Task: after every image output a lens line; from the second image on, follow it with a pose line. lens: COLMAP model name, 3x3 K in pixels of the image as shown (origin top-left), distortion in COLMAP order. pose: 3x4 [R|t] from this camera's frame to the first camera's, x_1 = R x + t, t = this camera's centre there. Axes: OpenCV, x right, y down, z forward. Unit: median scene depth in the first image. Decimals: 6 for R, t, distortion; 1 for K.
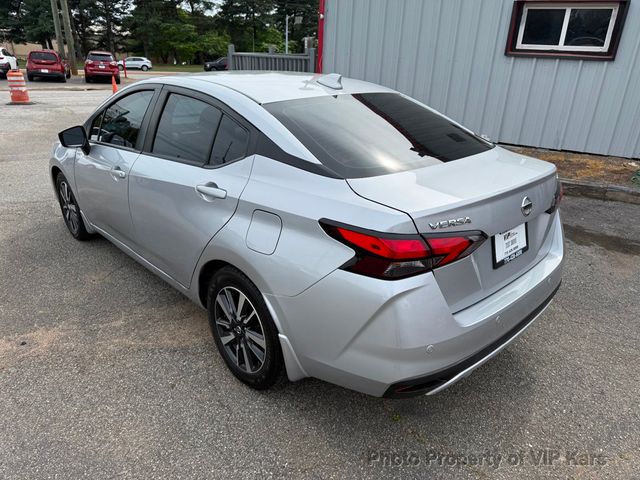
lens RADIAL K [[459.6, 0, 322.3], [0, 459.6, 241.2], [0, 0, 1]] dist [0.015128, -0.018115]
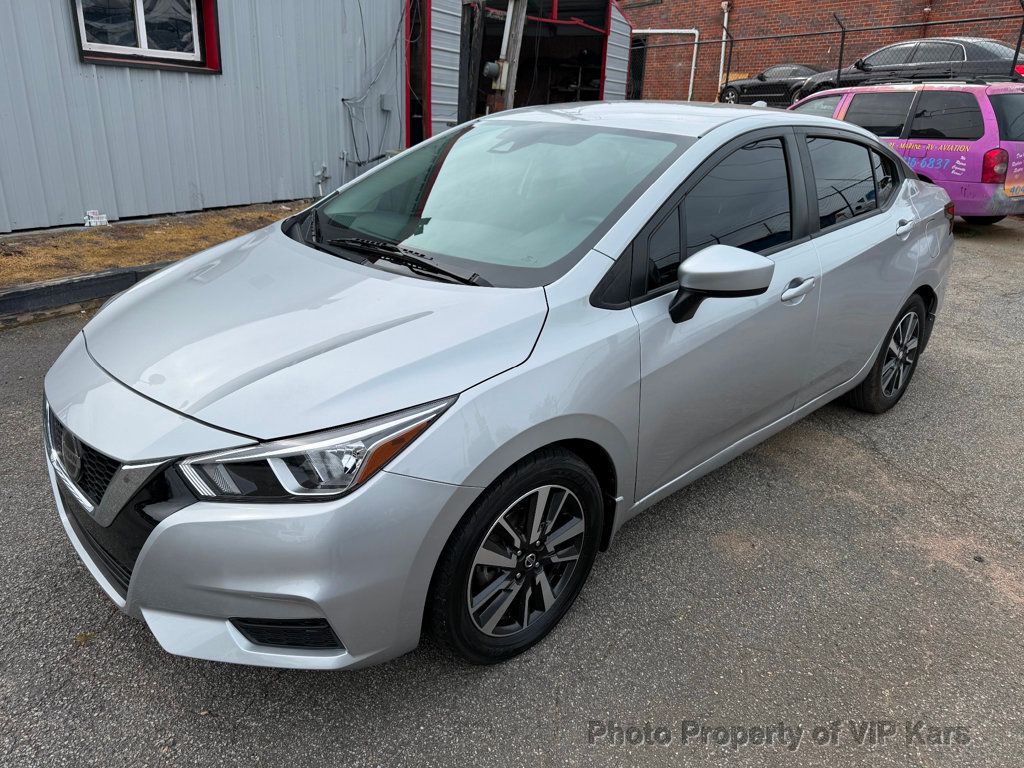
lens RADIAL K [[735.4, 0, 507.8], [0, 735.4, 381.6], [0, 0, 1]] dist [0.015128, -0.018115]
pose [[-0.008657, -0.380301, 0.924822, -0.608705], [0.345229, 0.866854, 0.359695, -0.230016], [-0.938478, 0.322389, 0.123787, 0.579181]]
